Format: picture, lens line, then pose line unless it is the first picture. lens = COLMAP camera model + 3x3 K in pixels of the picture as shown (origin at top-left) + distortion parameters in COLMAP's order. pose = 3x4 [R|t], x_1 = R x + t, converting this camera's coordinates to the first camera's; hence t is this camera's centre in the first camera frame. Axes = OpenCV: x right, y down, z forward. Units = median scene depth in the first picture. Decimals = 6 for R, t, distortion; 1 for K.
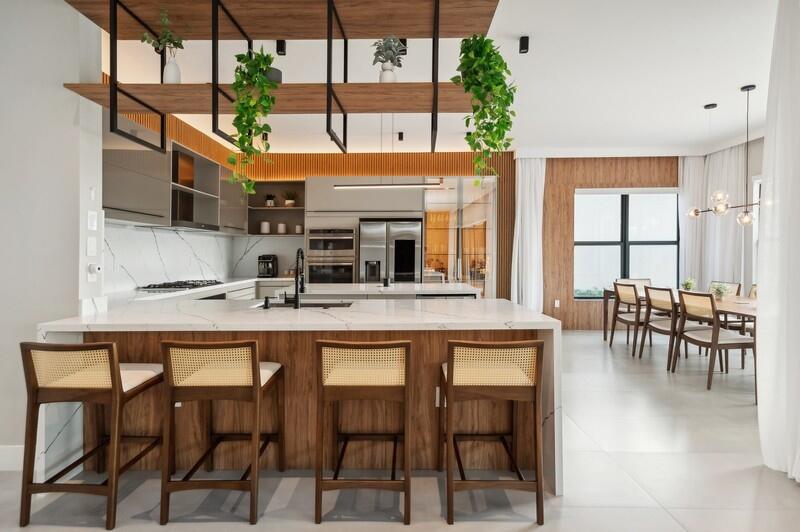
lens RADIAL K [[407.0, 0, 400.2], [0, 407.0, 259.1], [0, 0, 1]] dist [0.012850, 0.000636]
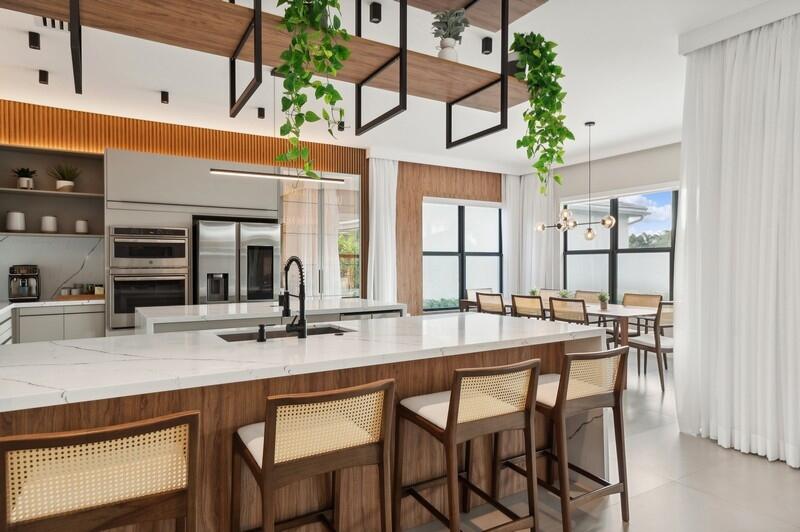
lens RADIAL K [[482.0, 0, 402.1], [0, 482.0, 268.5], [0, 0, 1]] dist [0.008160, 0.004141]
pose [[0.854042, -0.003353, 0.520194, -0.231008], [0.005787, 0.999979, -0.003055, 0.000245], [-0.520173, 0.005619, 0.854043, 0.068564]]
